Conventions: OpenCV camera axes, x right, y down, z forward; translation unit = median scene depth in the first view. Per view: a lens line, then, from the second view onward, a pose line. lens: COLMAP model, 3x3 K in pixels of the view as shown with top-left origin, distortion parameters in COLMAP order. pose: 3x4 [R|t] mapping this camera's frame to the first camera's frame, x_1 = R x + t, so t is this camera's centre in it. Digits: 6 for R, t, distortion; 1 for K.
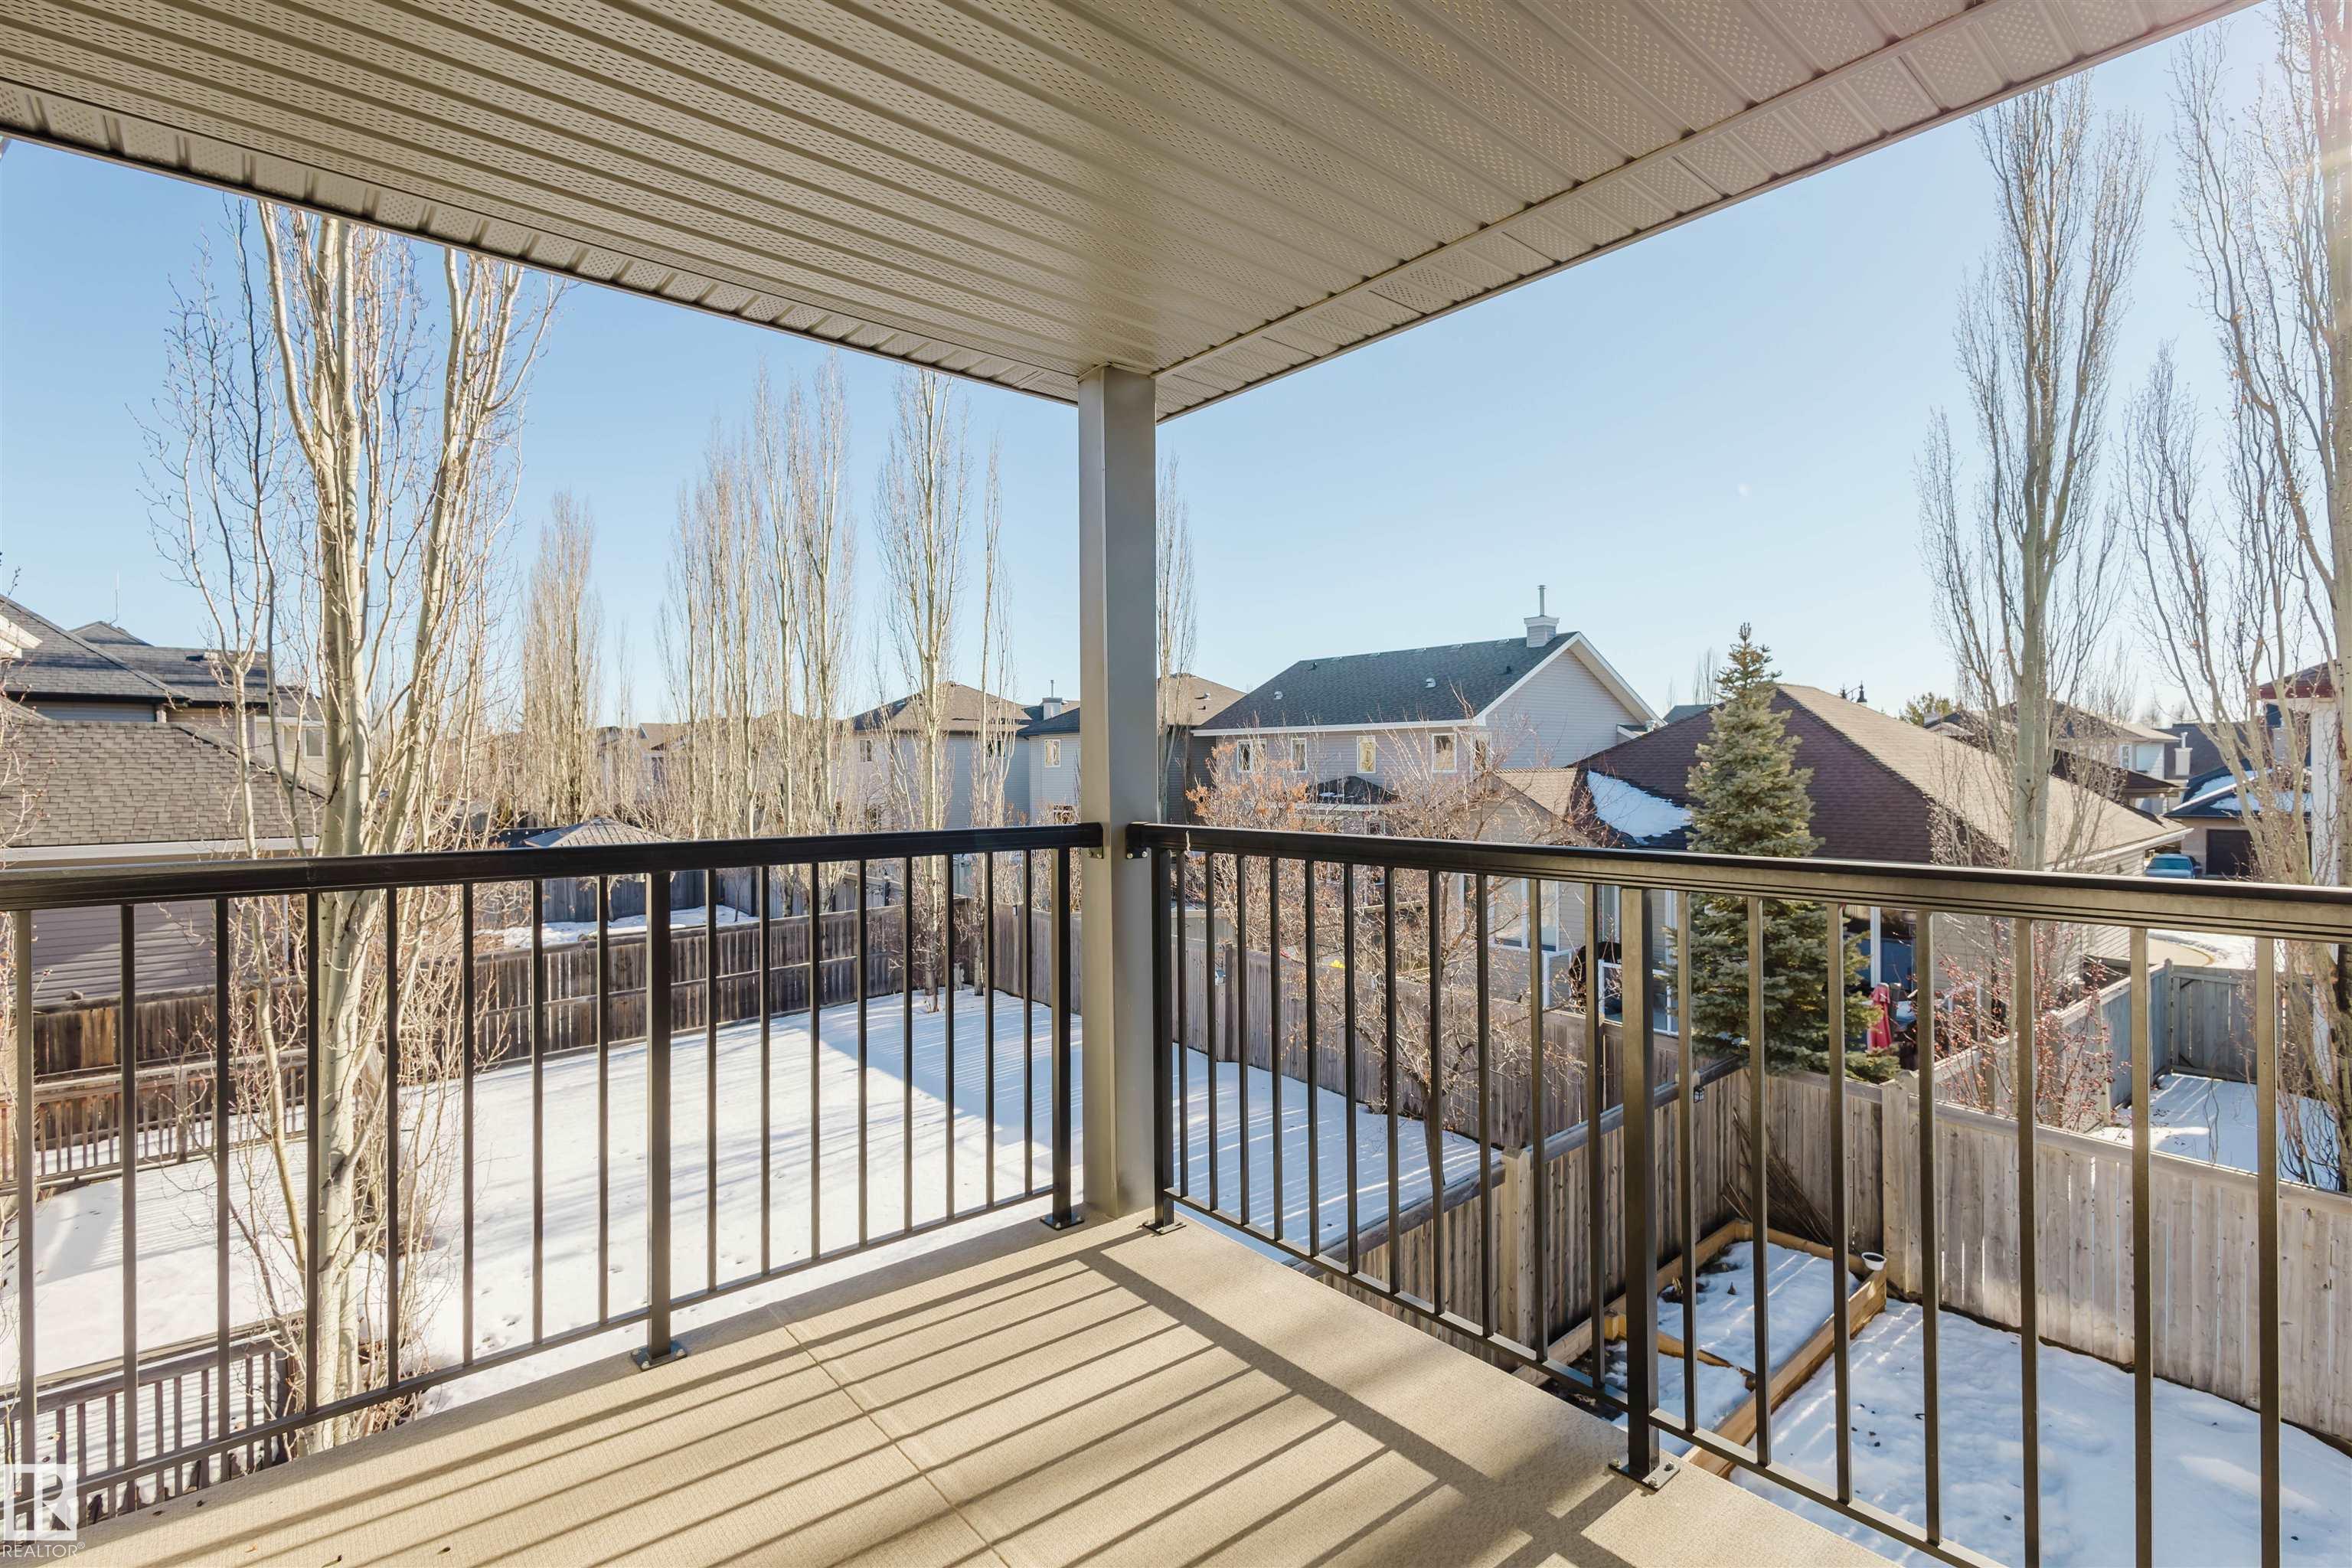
lens RADIAL K [[1085.7, 0, 1171.7], [0, 1085.7, 783.8], [0, 0, 1]] dist [0.013335, -0.003917]
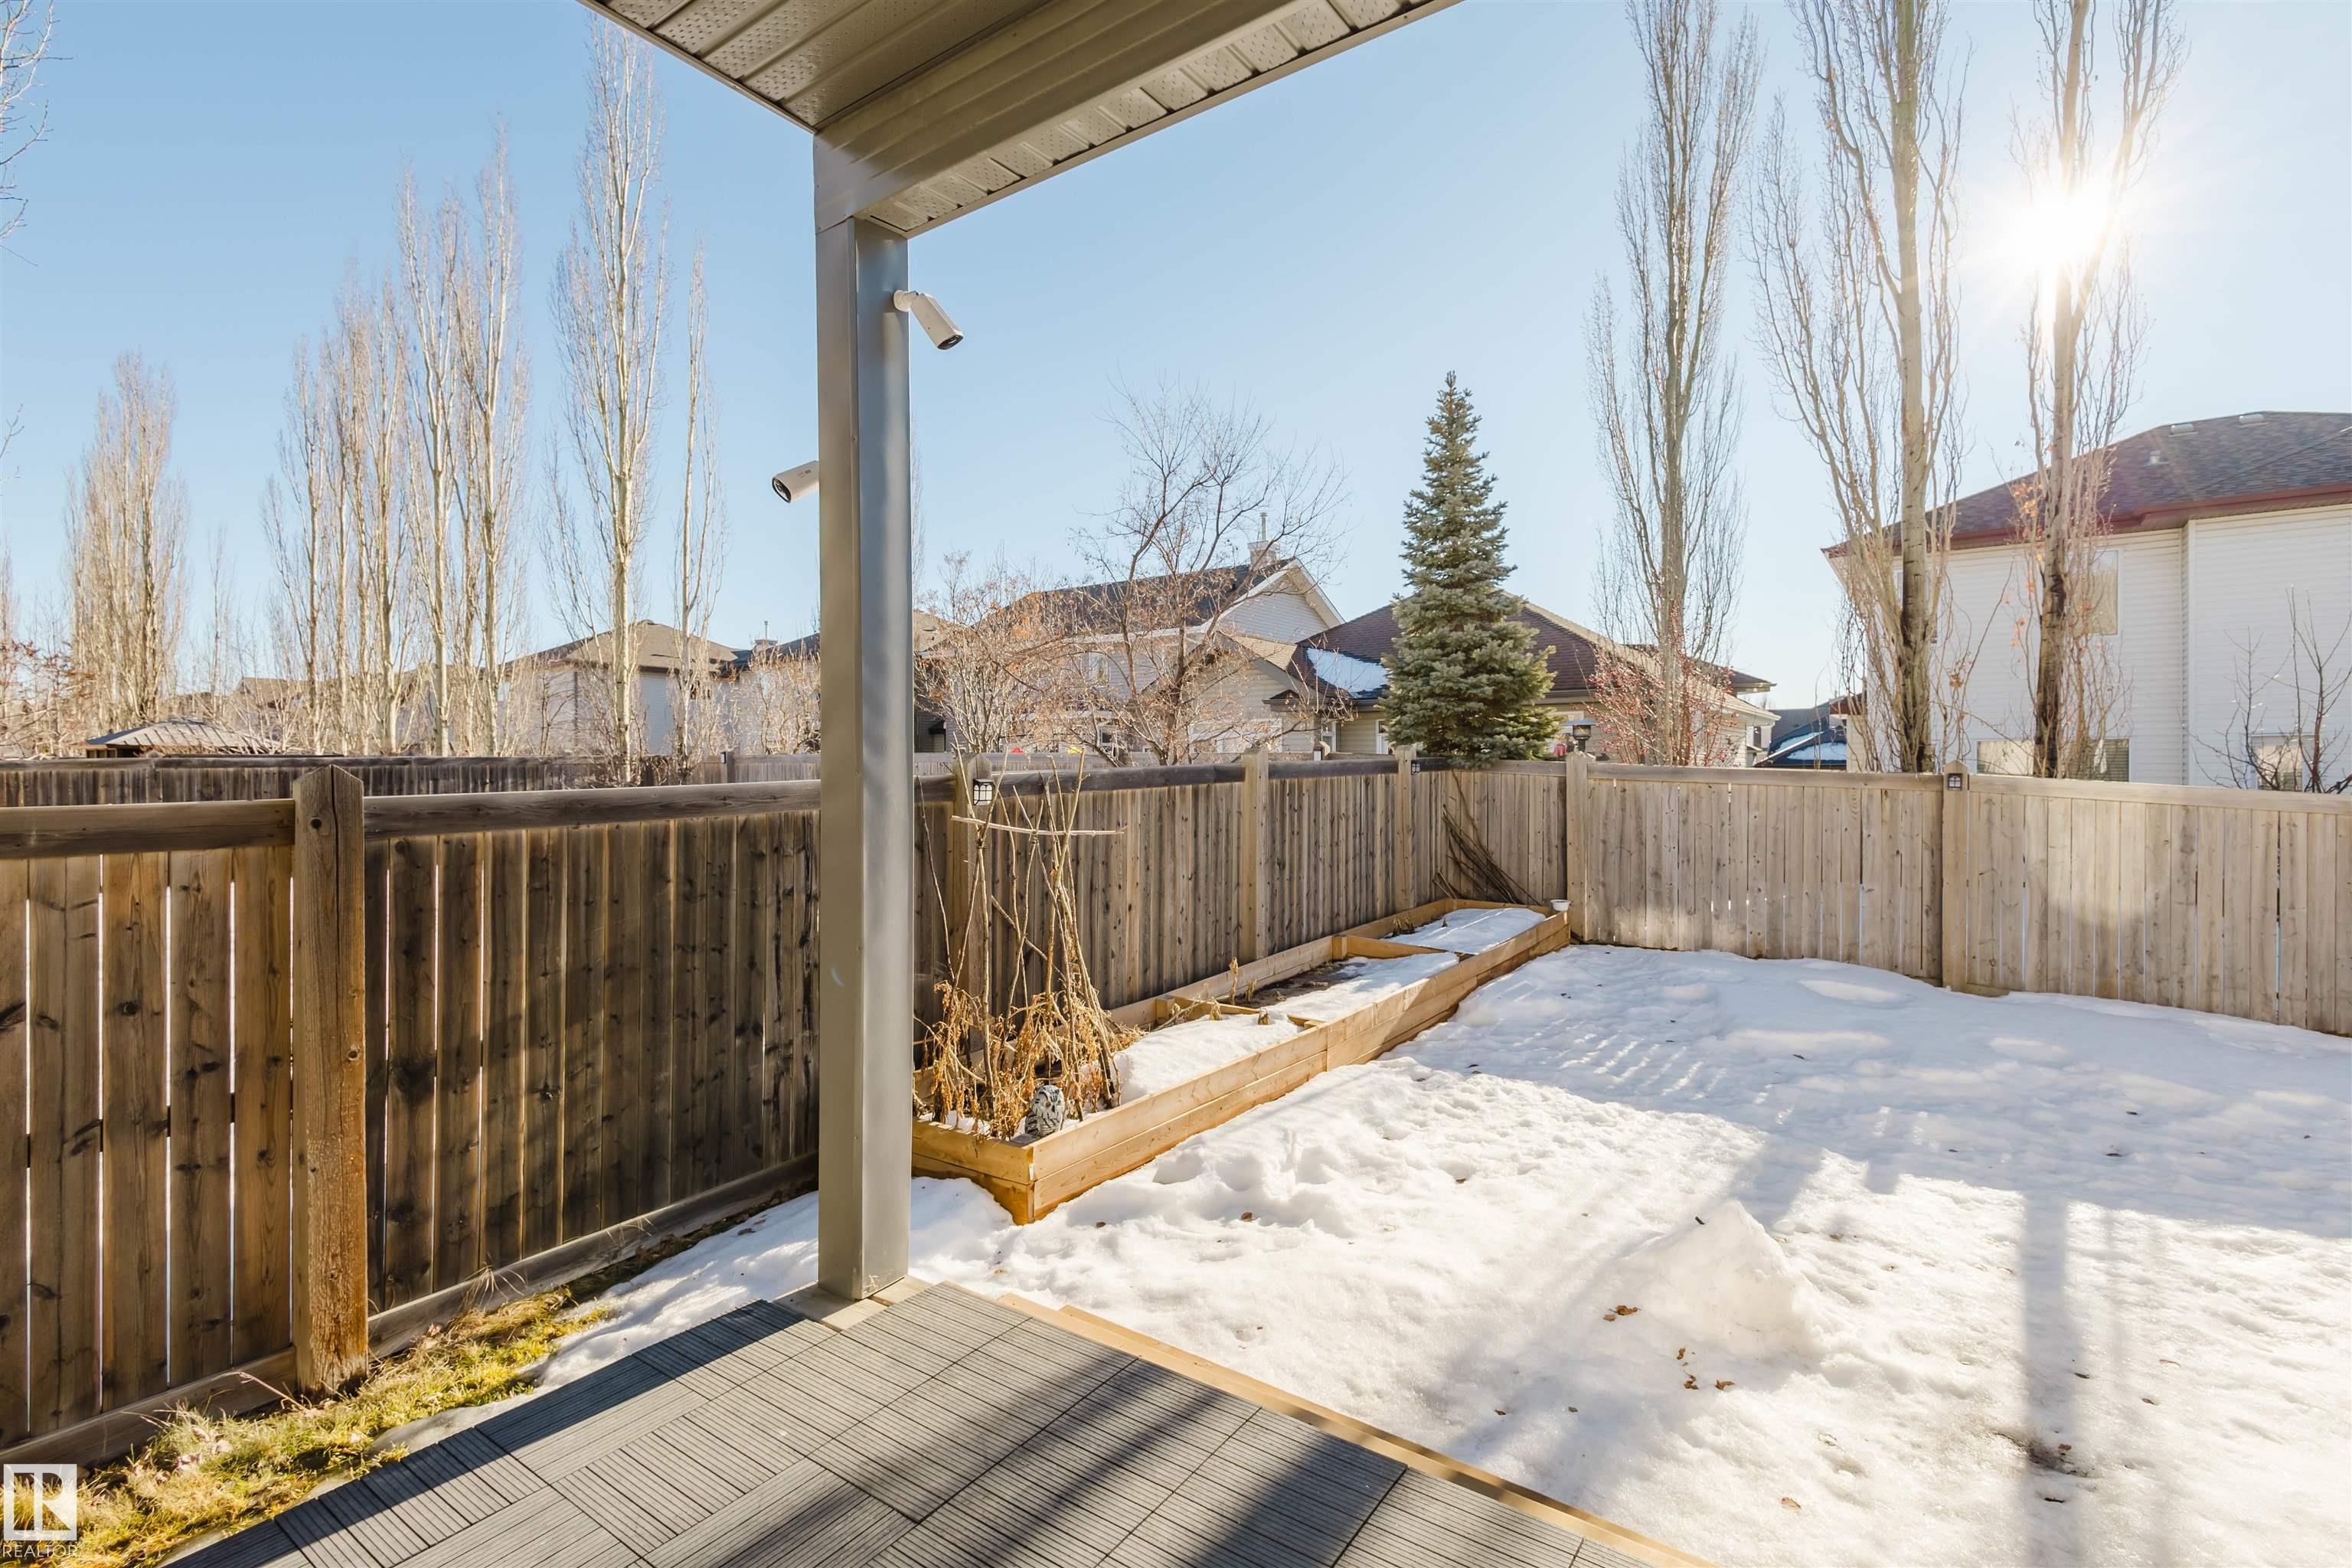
lens RADIAL K [[1085.7, 0, 1177.5], [0, 1085.7, 779.7], [0, 0, 1]] dist [0.013335, -0.003917]
pose [[0.968411, 0.000685, 0.249360, -0.002686], [0.000874, 0.999981, -0.006141, 0.184014], [-0.249359, 0.006165, 0.968391, 0.019992]]
